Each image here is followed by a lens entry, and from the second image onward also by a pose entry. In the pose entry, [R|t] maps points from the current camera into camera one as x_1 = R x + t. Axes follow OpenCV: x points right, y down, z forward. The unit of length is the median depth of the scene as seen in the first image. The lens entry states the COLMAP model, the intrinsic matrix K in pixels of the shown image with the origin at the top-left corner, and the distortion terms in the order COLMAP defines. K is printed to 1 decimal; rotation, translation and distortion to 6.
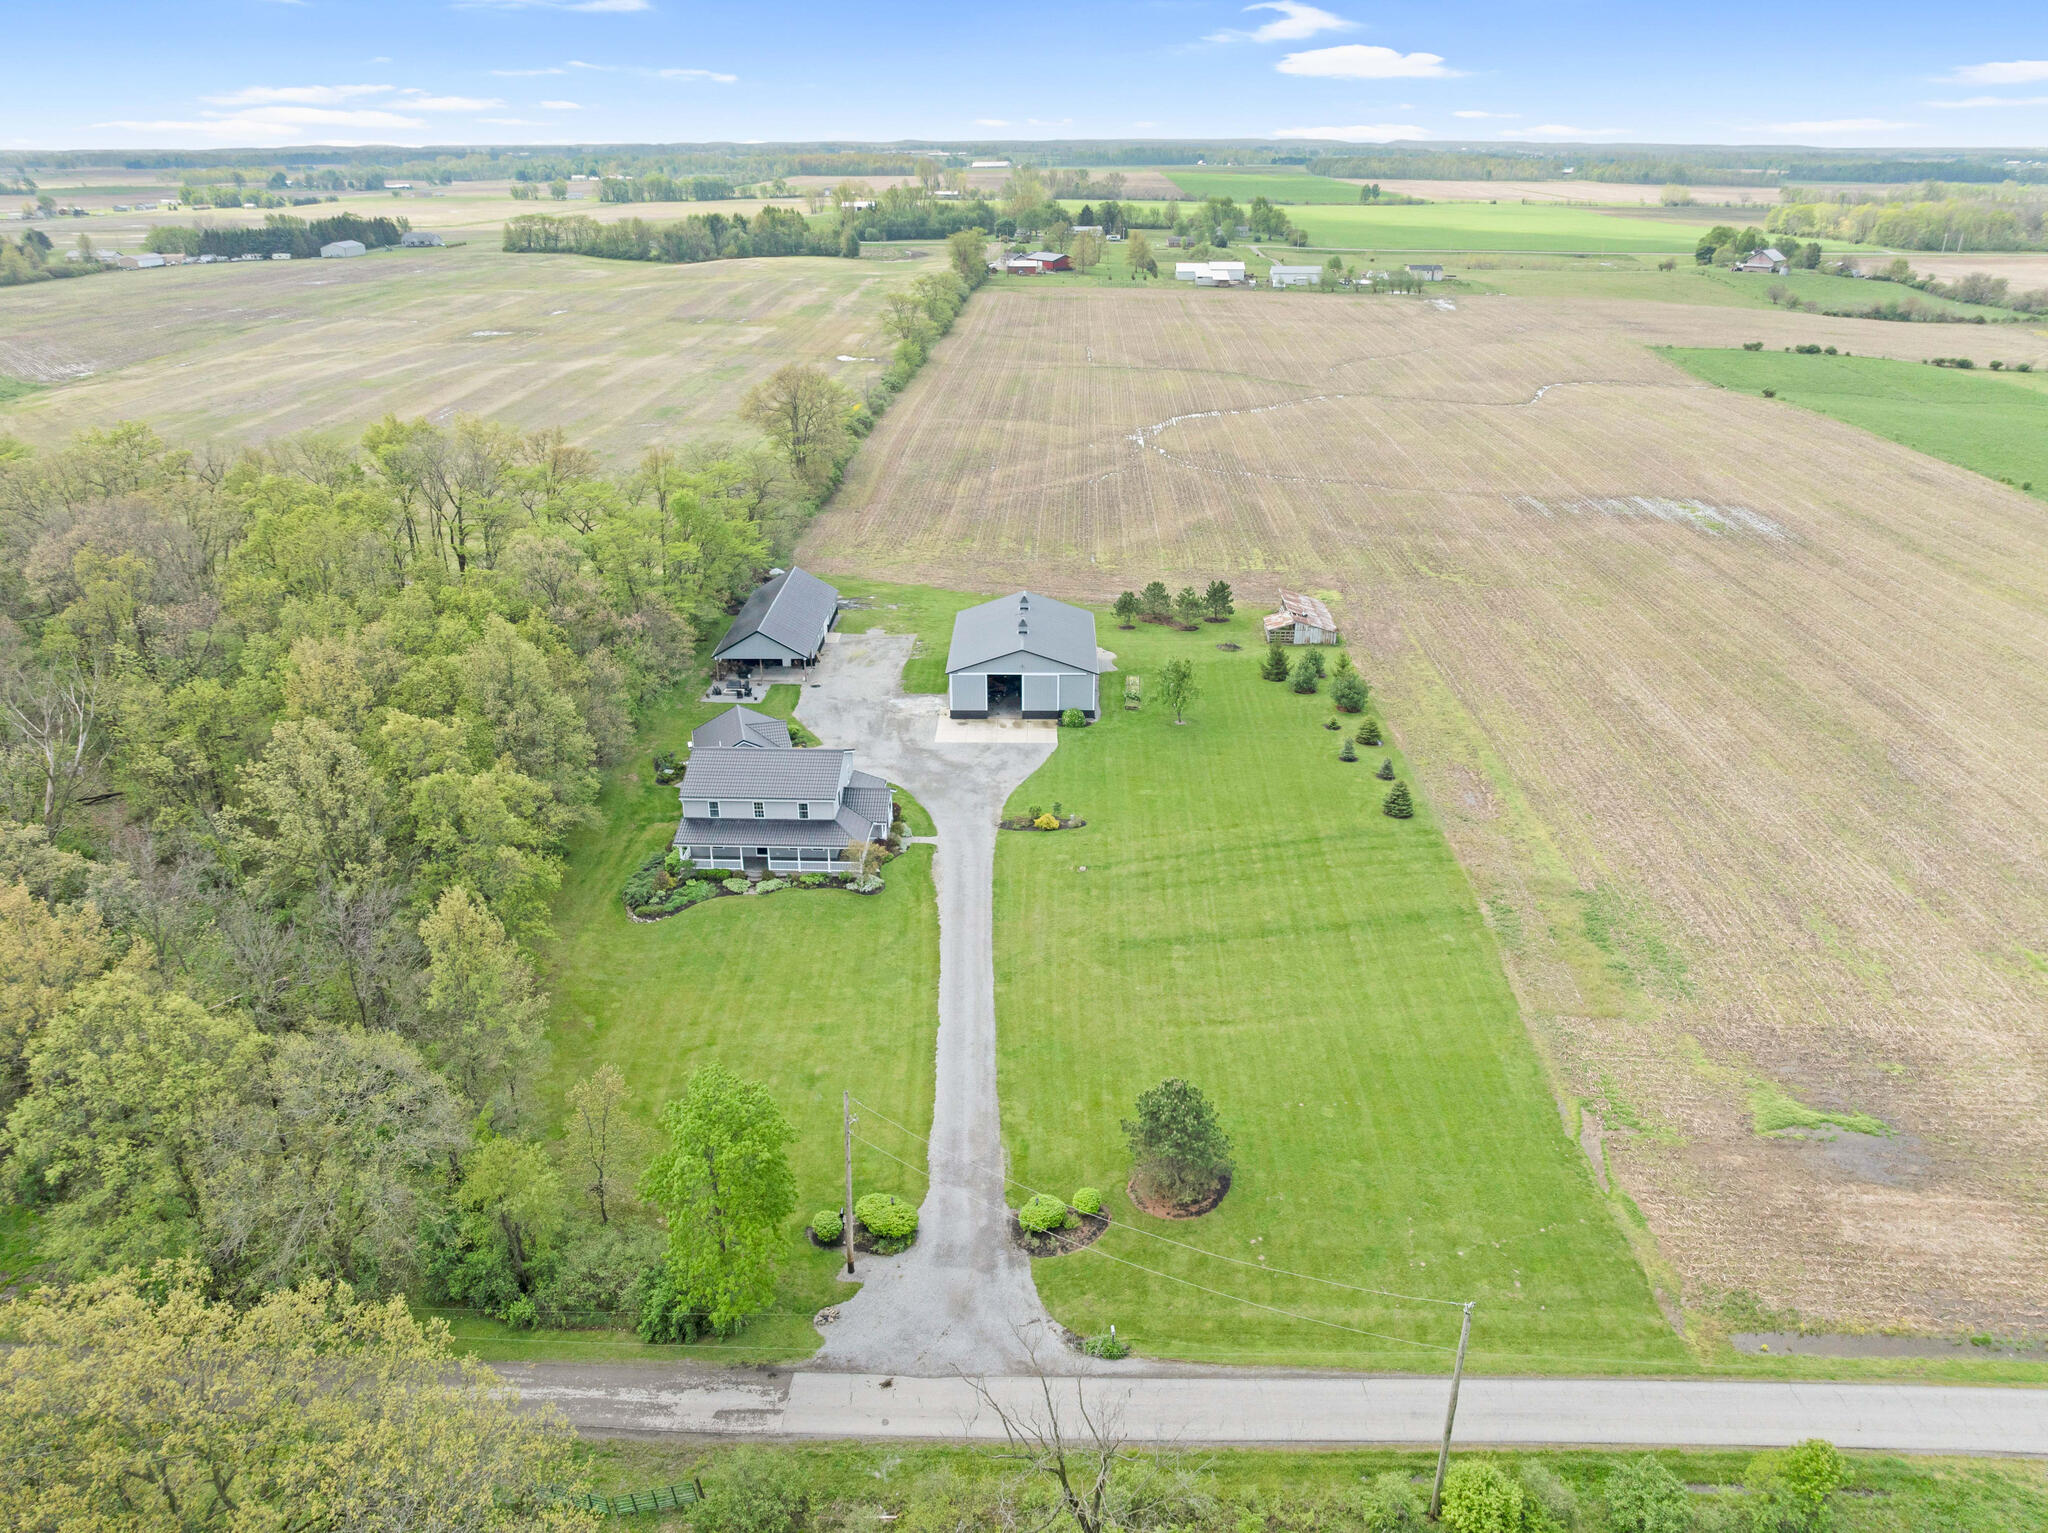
lens RADIAL K [[1452.2, 0, 1029.0], [0, 1452.2, 763.8], [0, 0, 1]] dist [-0.044577, 0.009864]
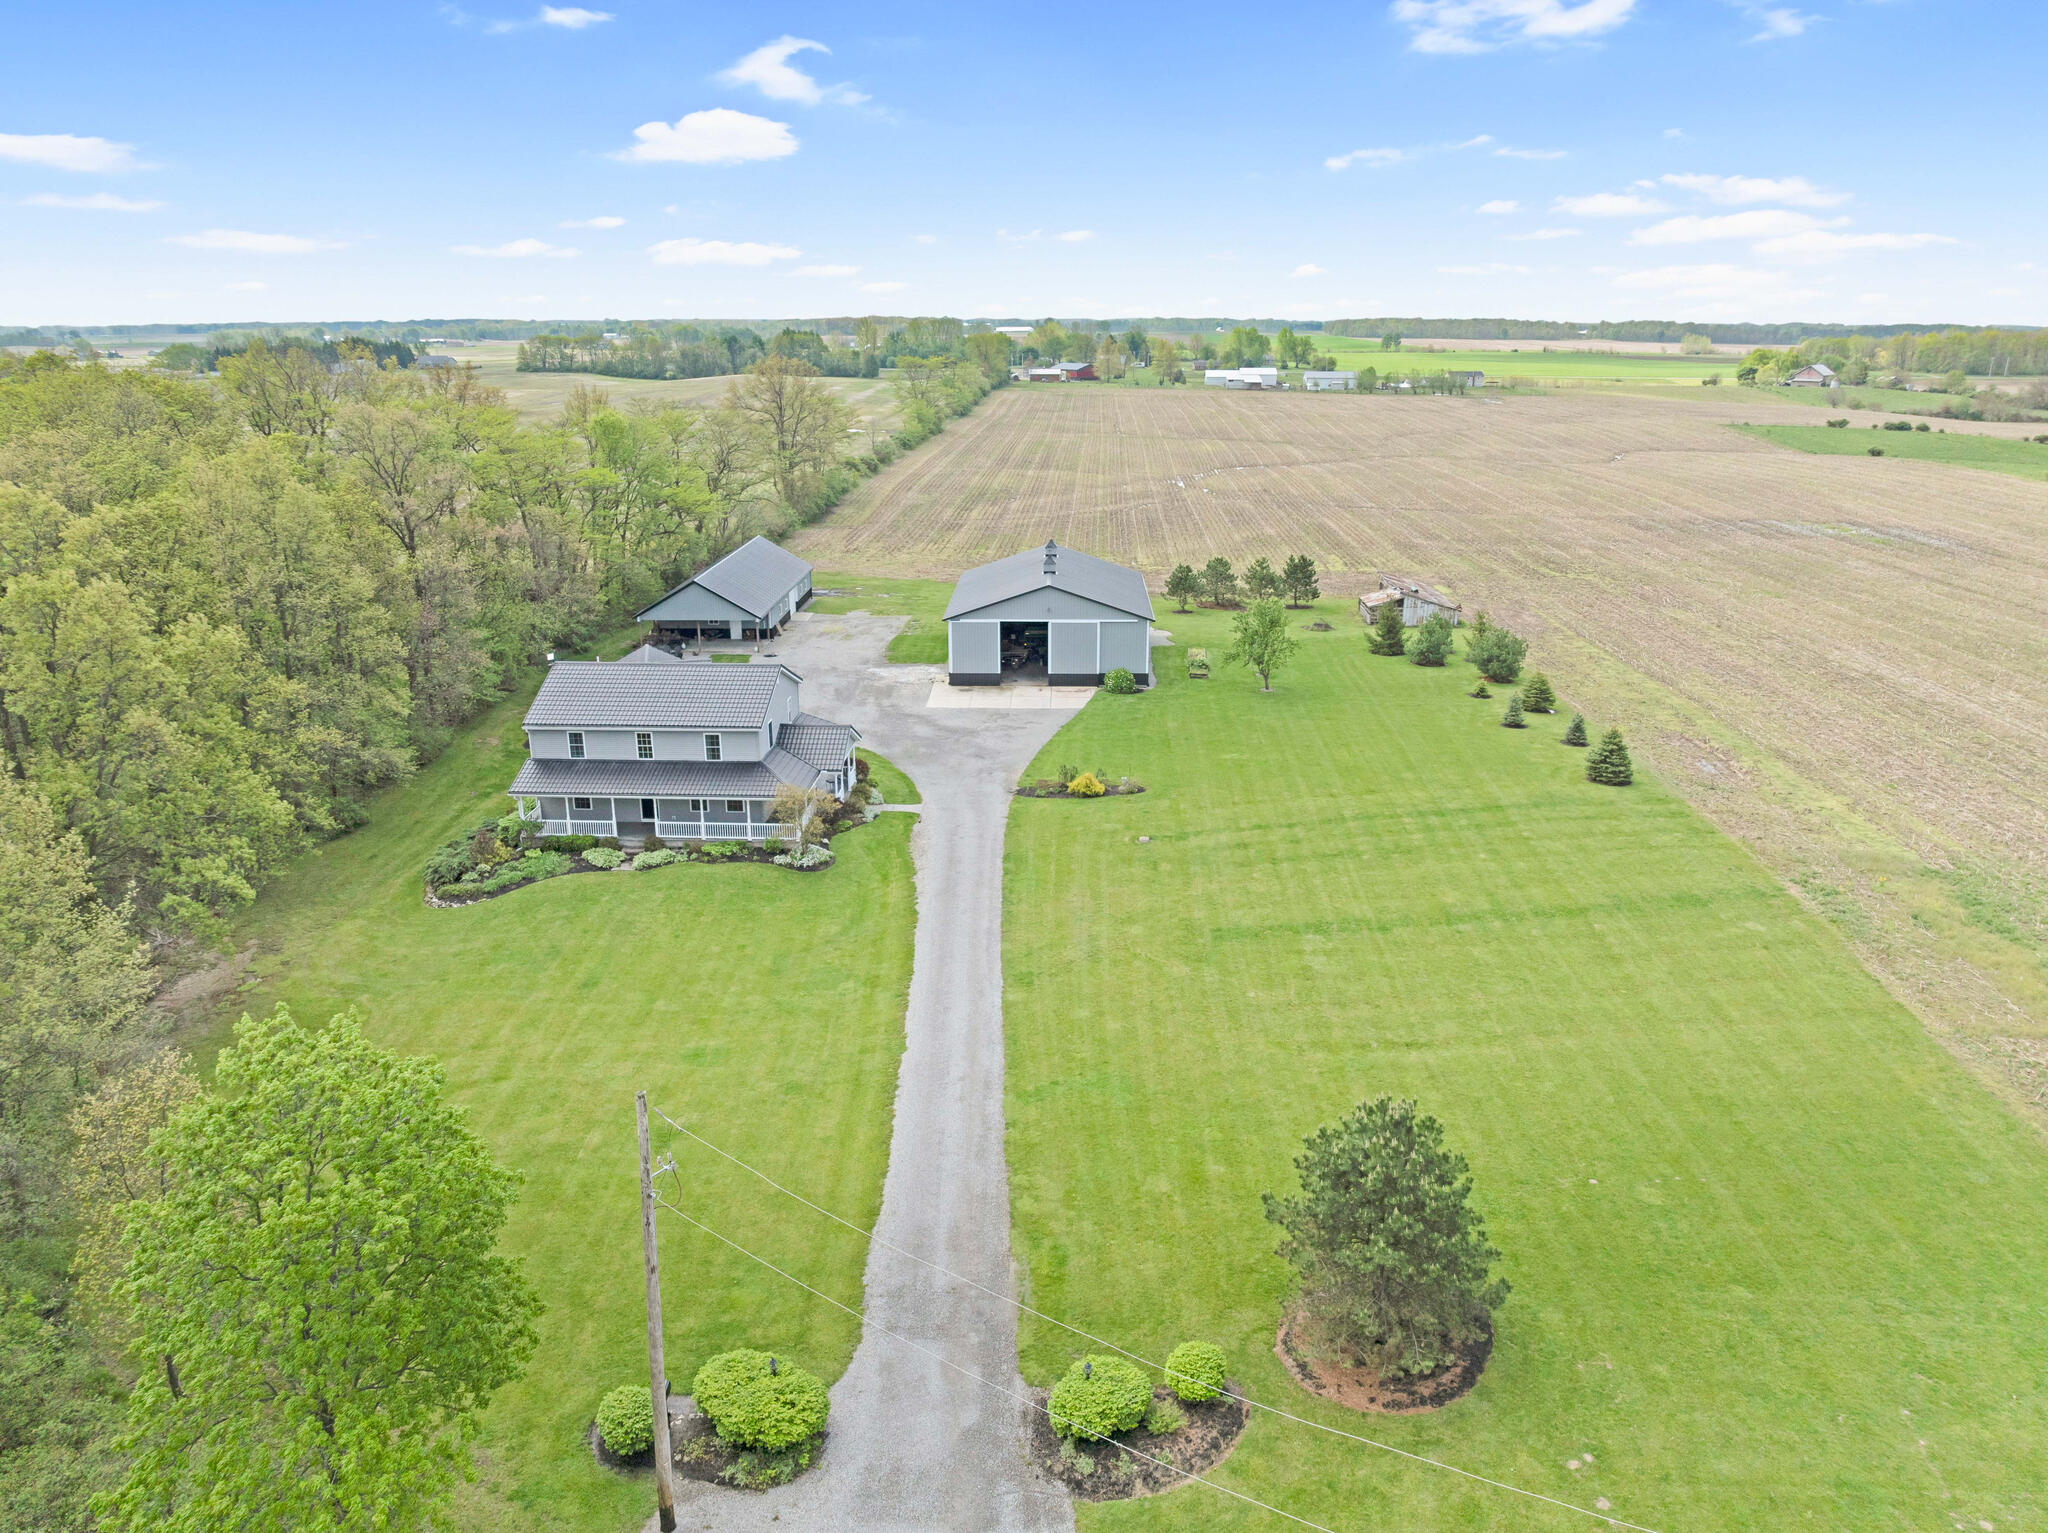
lens RADIAL K [[1452.2, 0, 1025.4], [0, 1452.2, 763.6], [0, 0, 1]] dist [-0.044577, 0.009864]
pose [[0.999848, 0.002224, -0.017279, -0.004508], [-0.004130, 0.993798, -0.111121, 0.109564], [0.016924, 0.111176, 0.993657, 0.354399]]
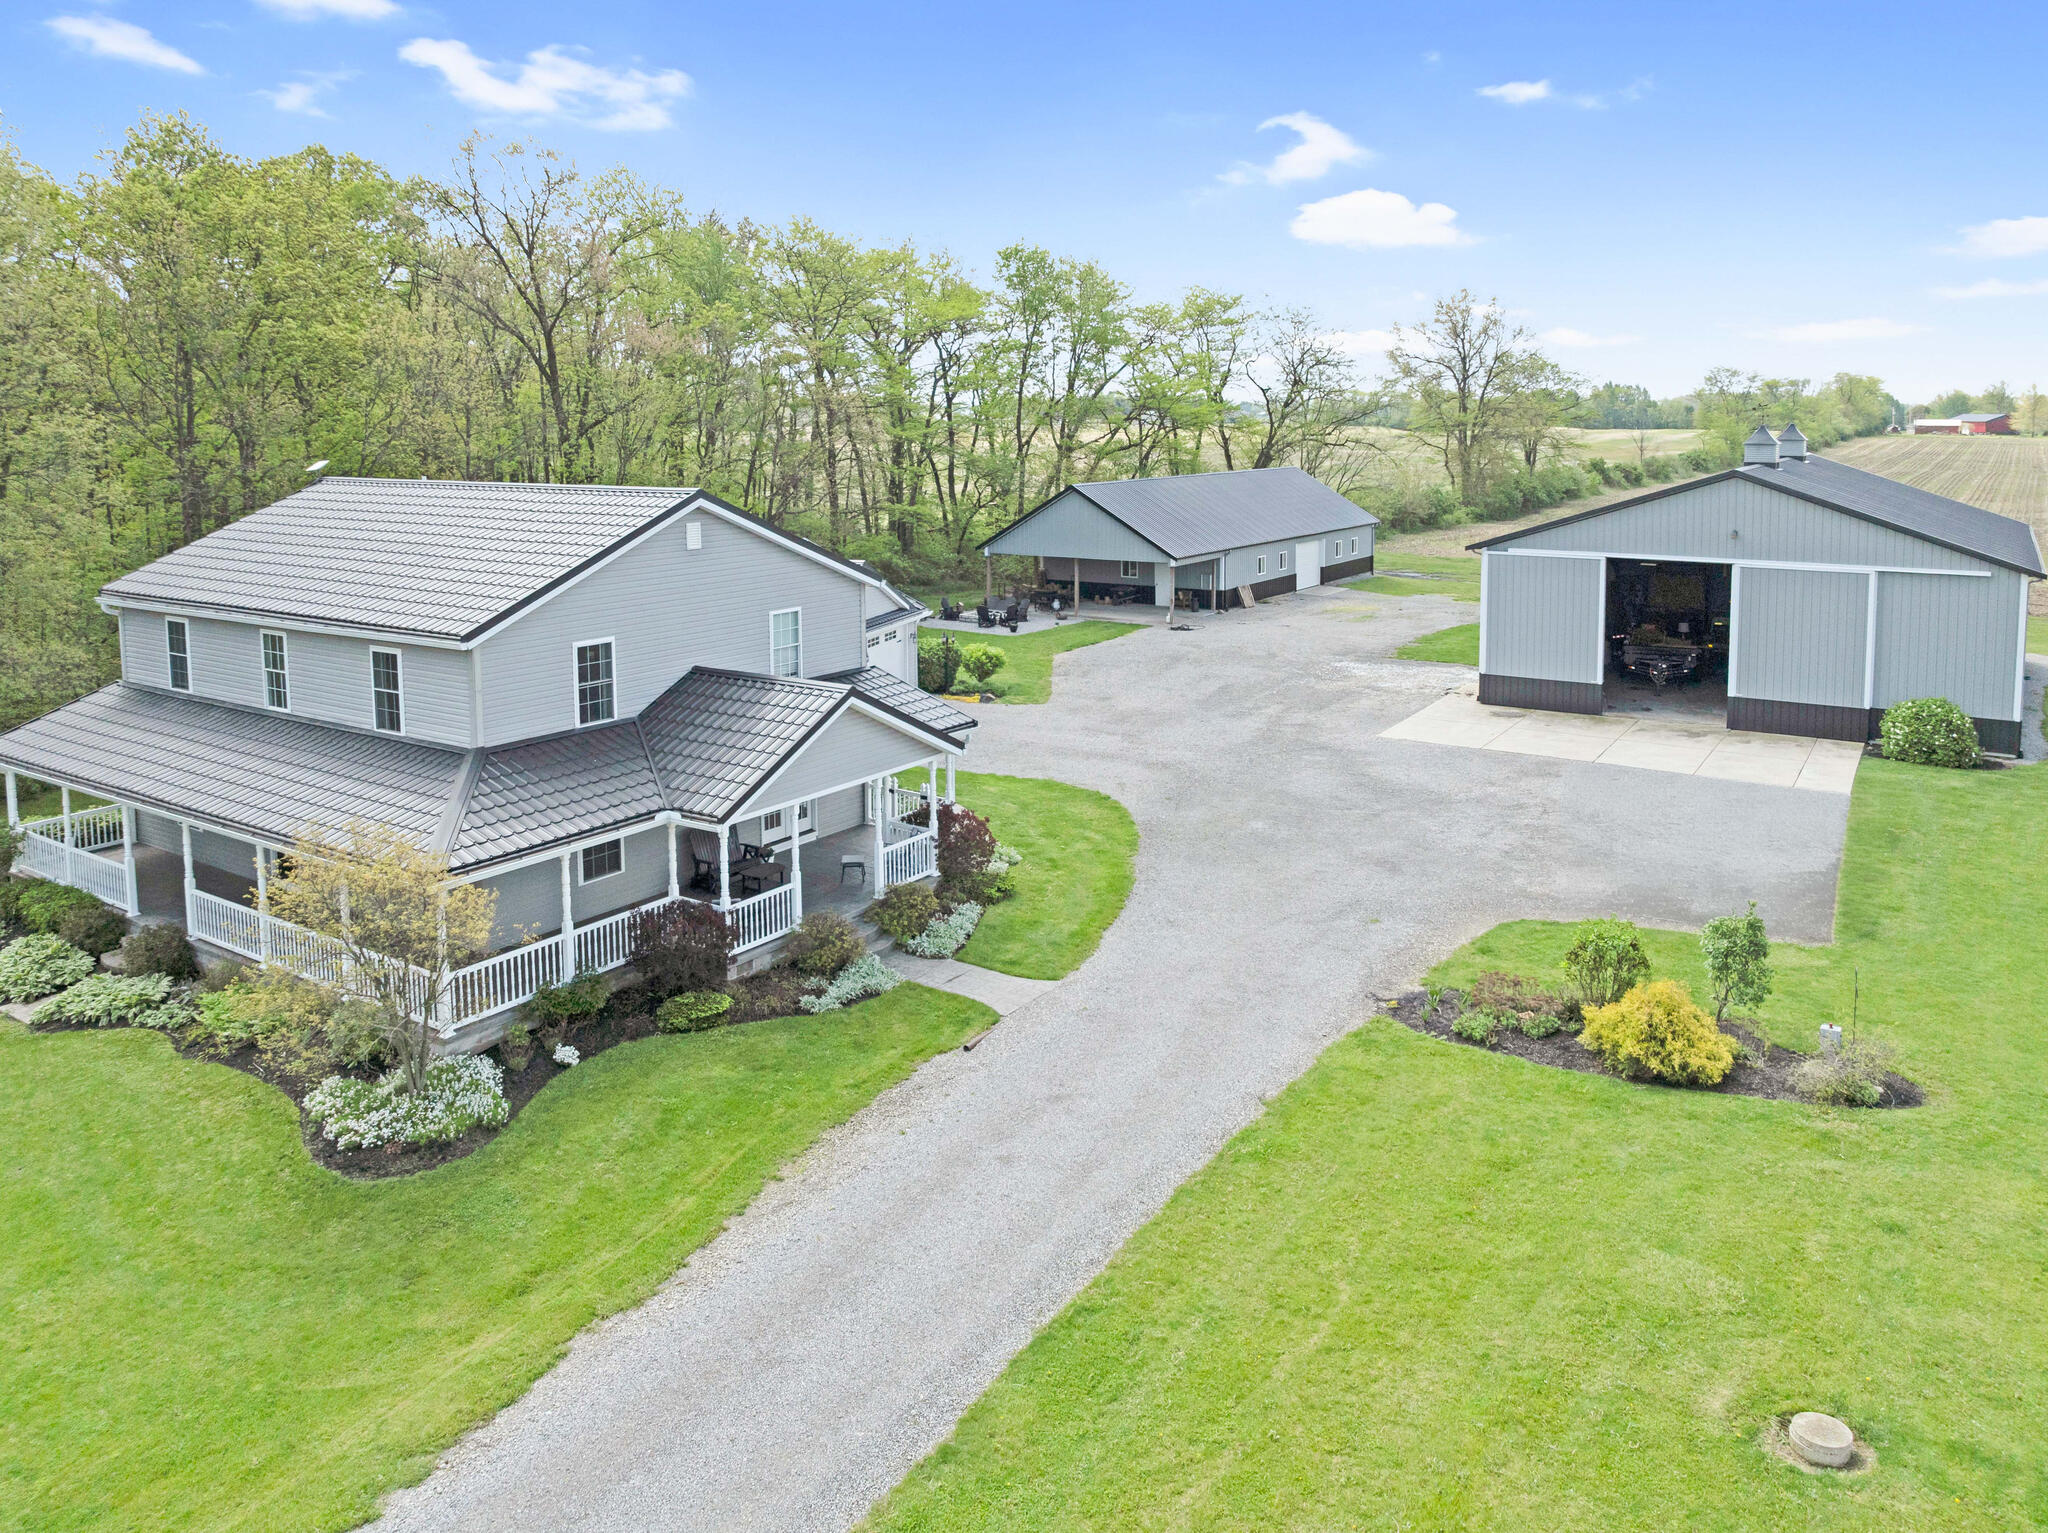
lens RADIAL K [[1511.9, 0, 1044.3], [0, 1511.9, 586.0], [0, 0, 1]] dist [-0.028024, -0.002851]
pose [[0.852501, 0.058816, -0.519406, 0.041061], [-0.206123, 0.950960, -0.230626, 0.048132], [0.480369, 0.303671, 0.822818, 0.847239]]
